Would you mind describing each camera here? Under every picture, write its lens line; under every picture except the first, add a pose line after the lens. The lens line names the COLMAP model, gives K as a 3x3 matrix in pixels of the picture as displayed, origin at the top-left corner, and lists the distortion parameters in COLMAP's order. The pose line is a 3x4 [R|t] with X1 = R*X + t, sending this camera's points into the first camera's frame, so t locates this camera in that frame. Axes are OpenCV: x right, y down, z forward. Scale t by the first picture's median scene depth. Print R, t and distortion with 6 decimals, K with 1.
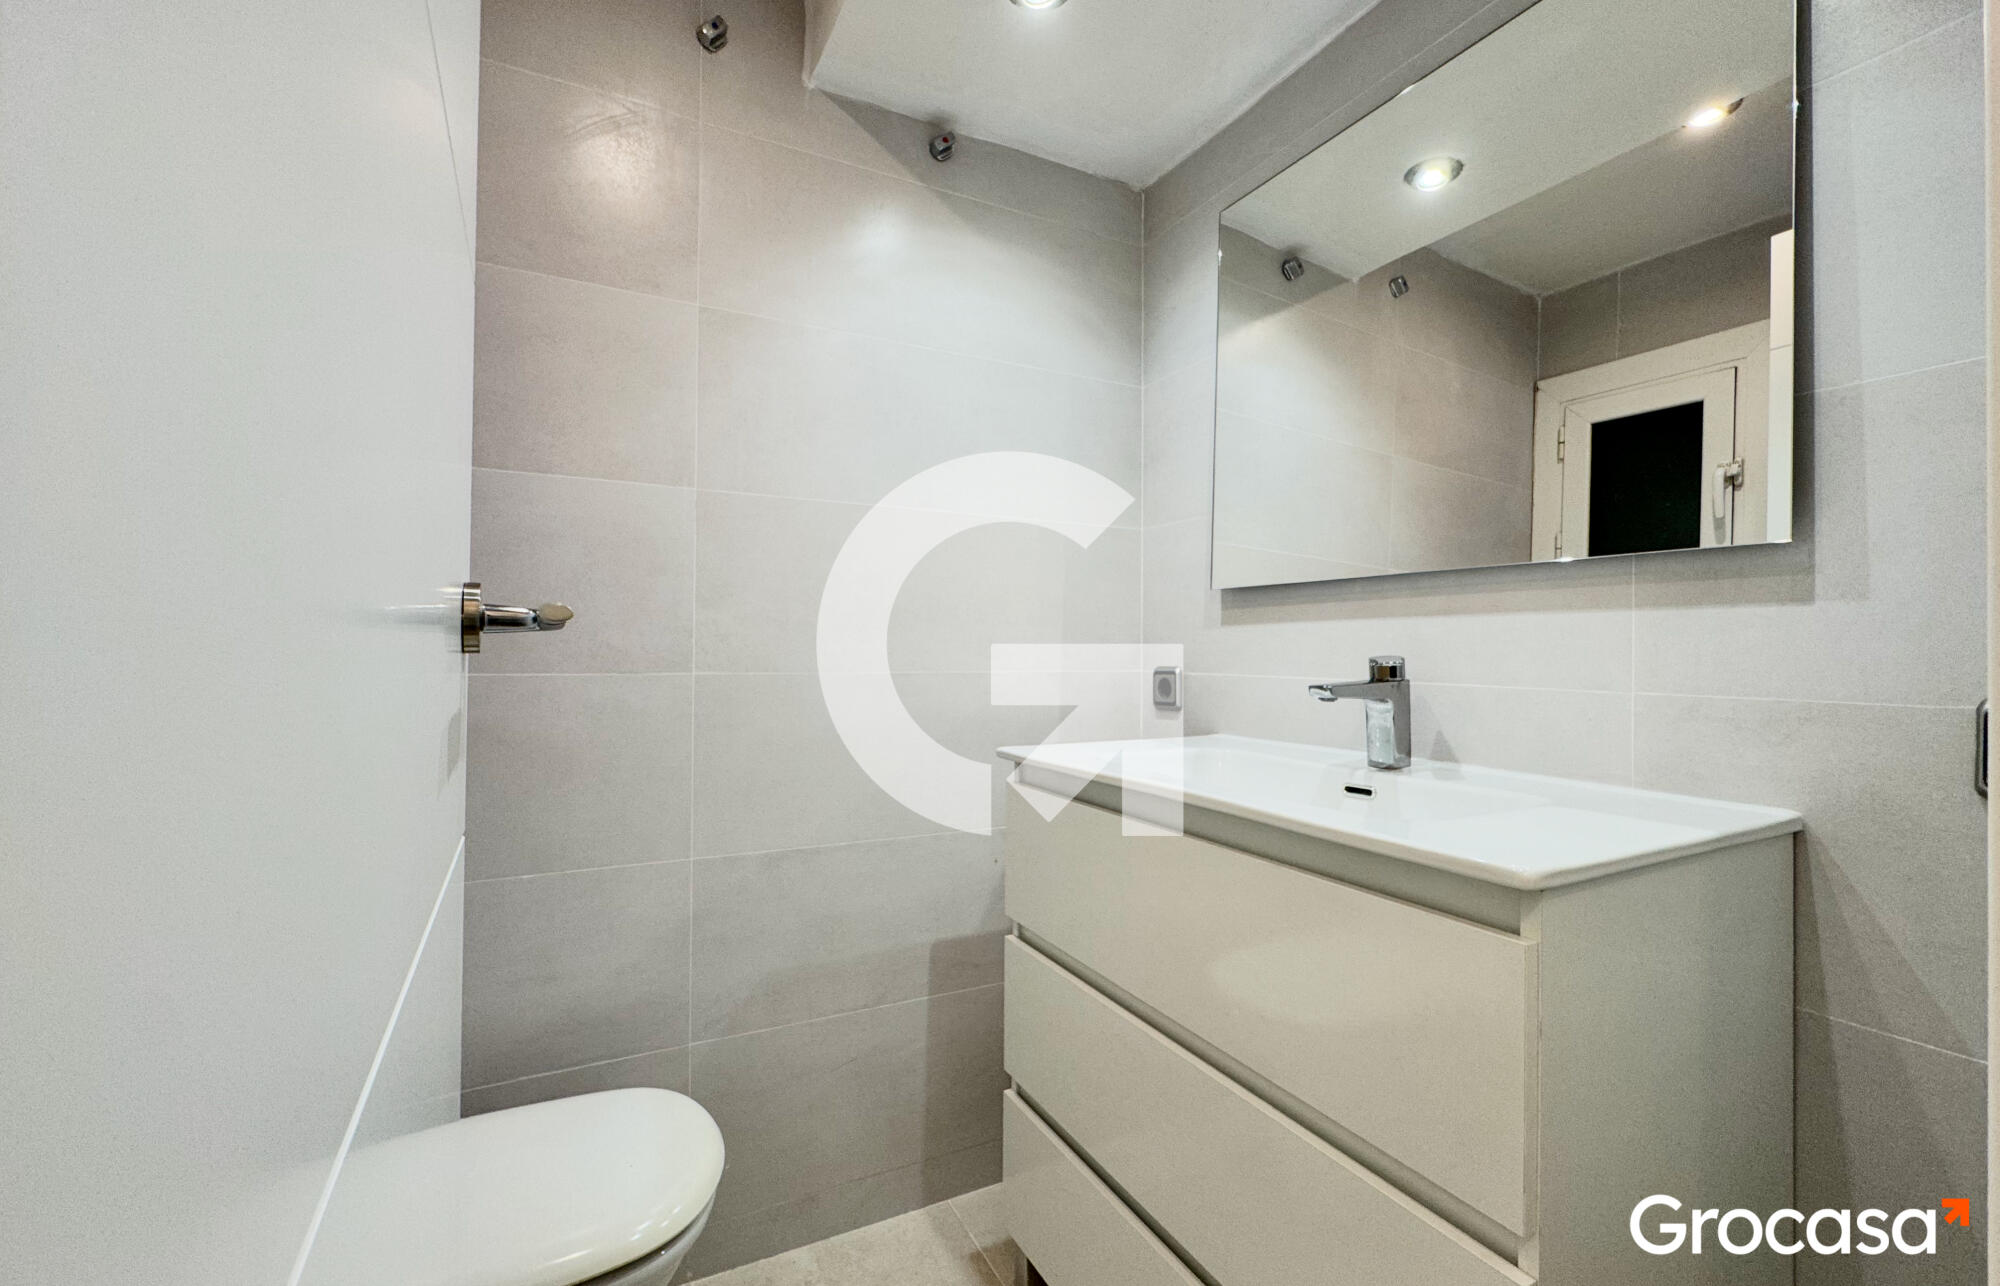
lens RADIAL K [[802.4, 0, 1005.6], [0, 802.4, 639.5], [0, 0, 1]] dist [-0.003267, -0.000088]
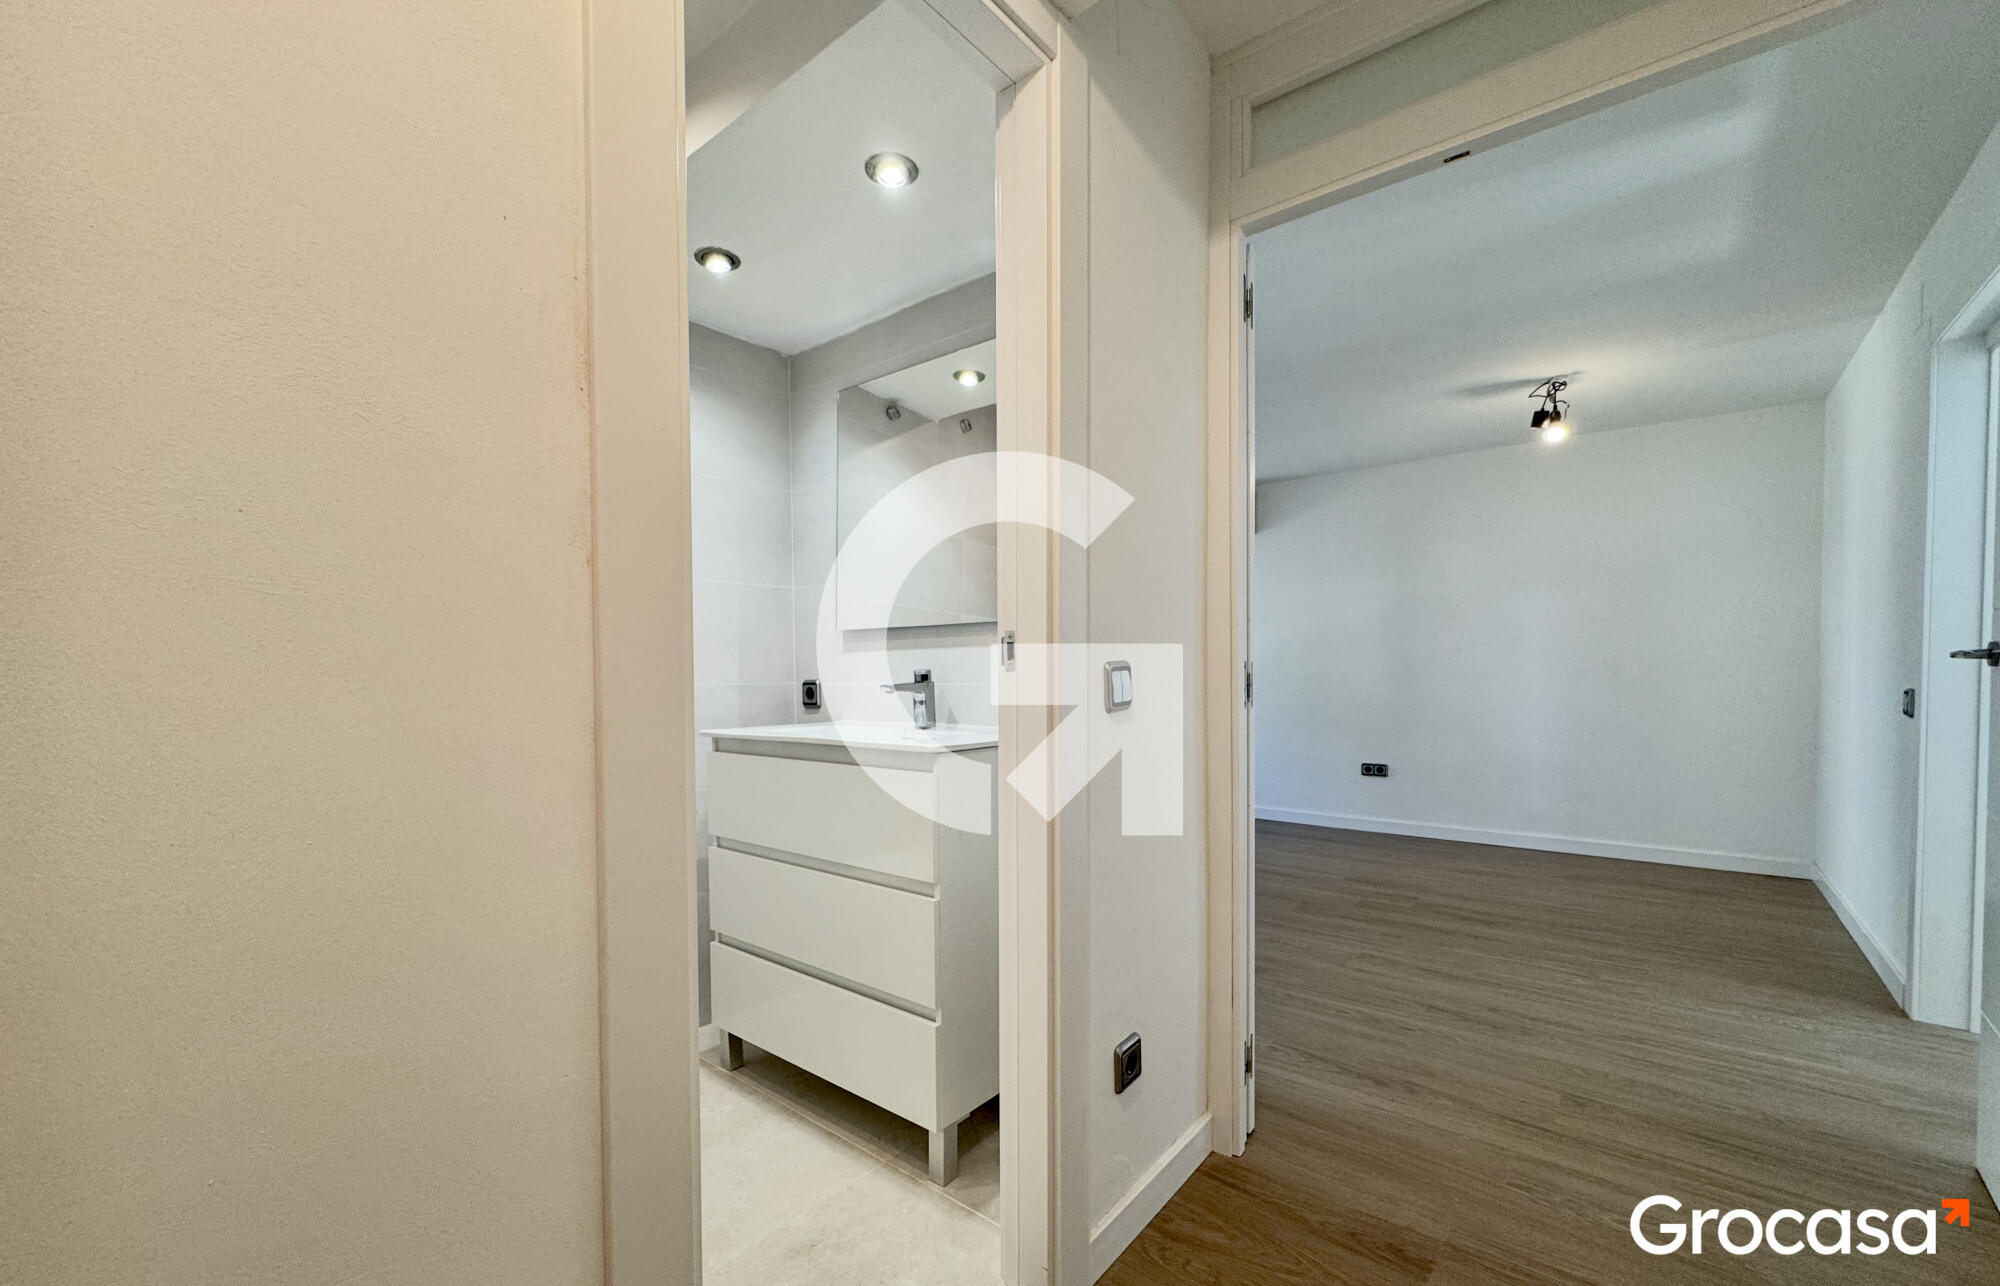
lens RADIAL K [[802.4, 0, 999.4], [0, 802.4, 686.5], [0, 0, 1]] dist [-0.003267, -0.000088]
pose [[0.921354, -0.024299, 0.387965, -0.070024], [0.012991, 0.999412, 0.031744, 0.003227], [-0.388508, -0.024207, 0.921127, -0.623168]]
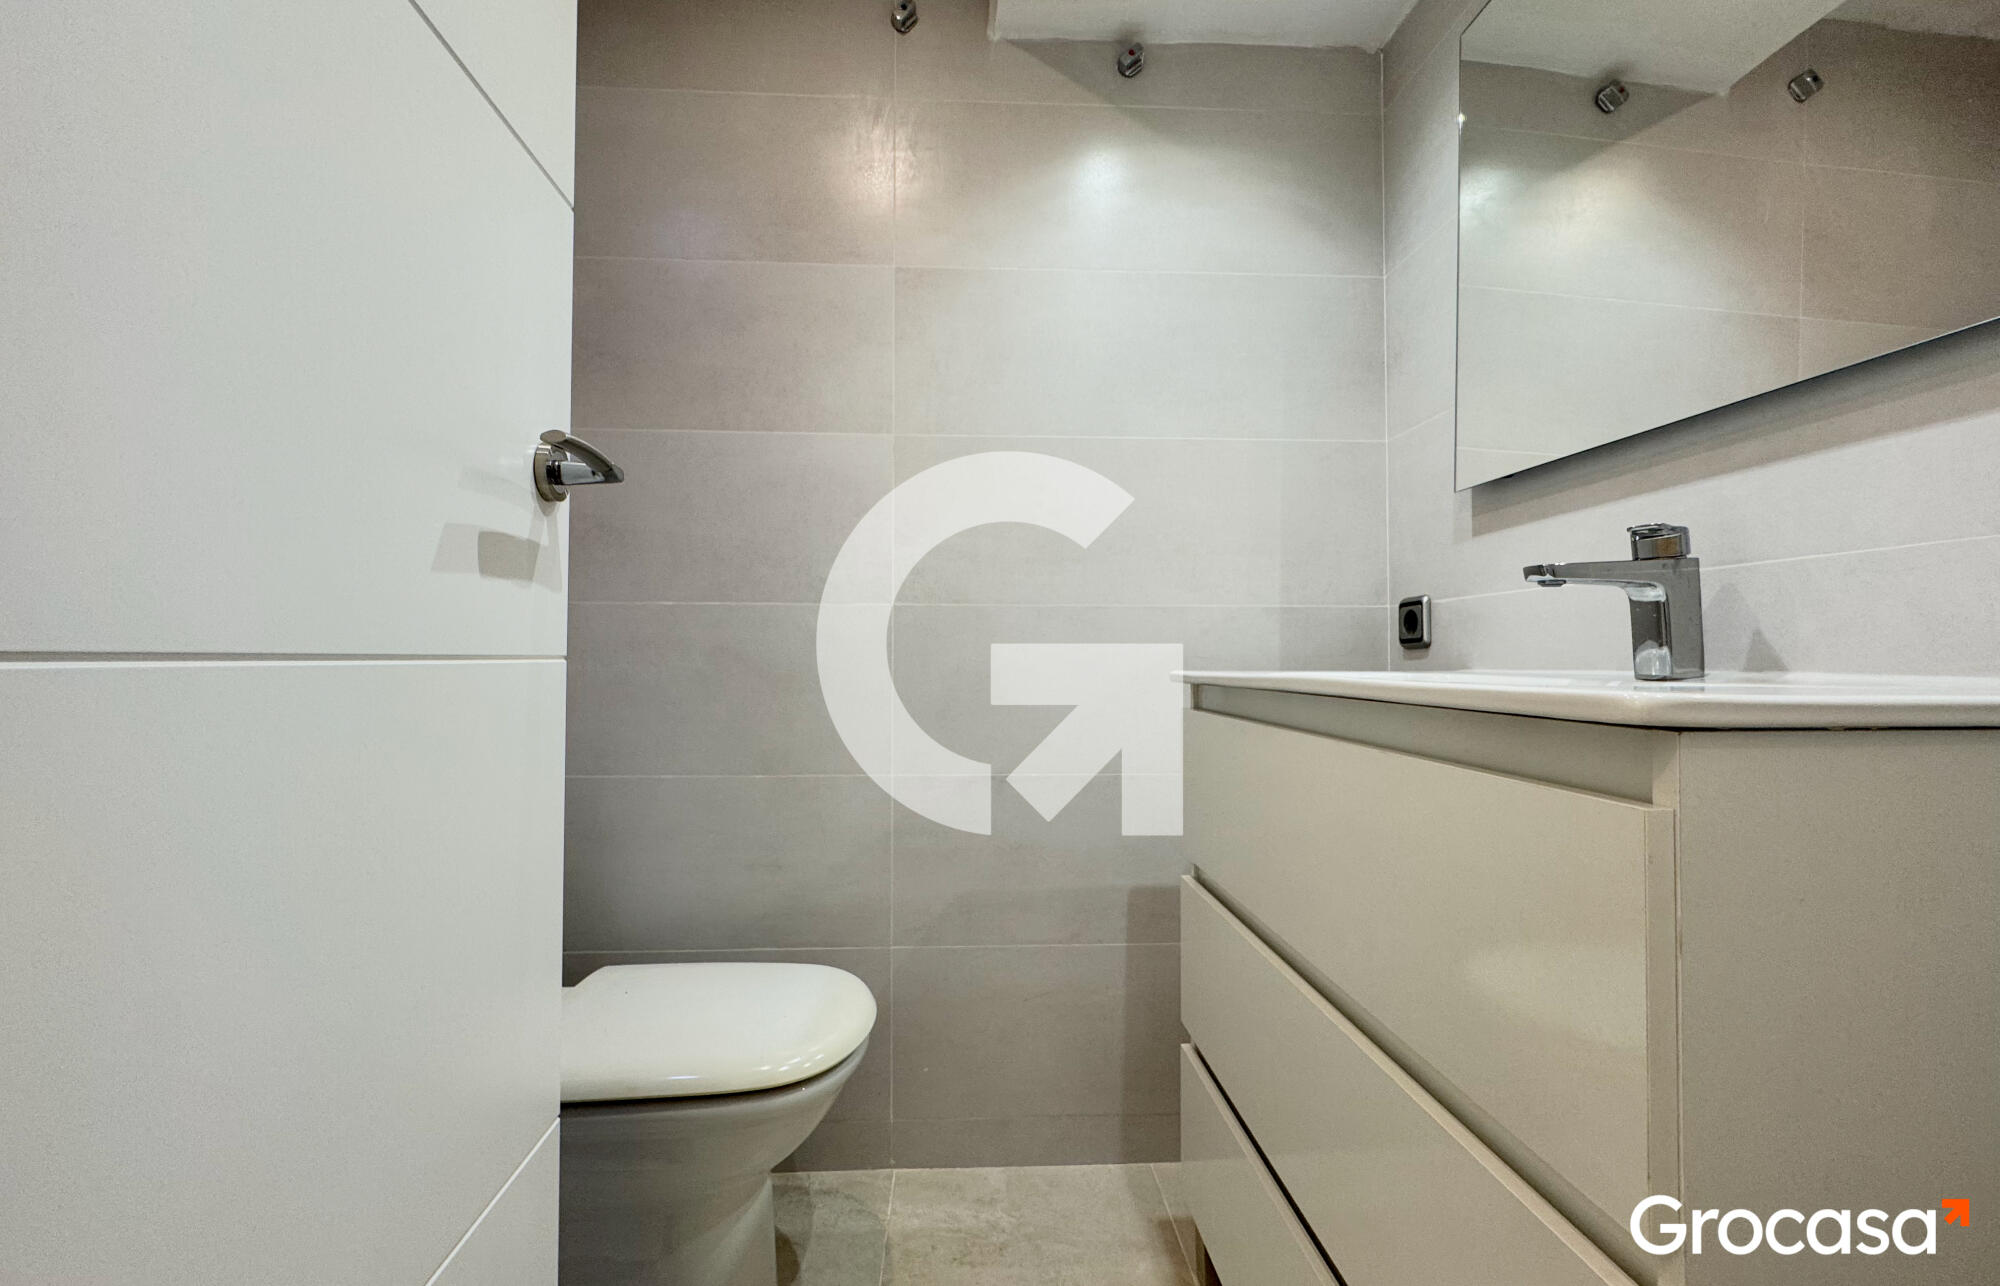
lens RADIAL K [[802.4, 0, 1012.7], [0, 802.4, 641.9], [0, 0, 1]] dist [-0.003267, -0.000088]
pose [[0.912495, -0.016626, -0.408750, 0.179715], [0.012019, 0.999832, -0.013838, 0.098416], [0.408912, 0.007714, 0.912541, 0.069394]]
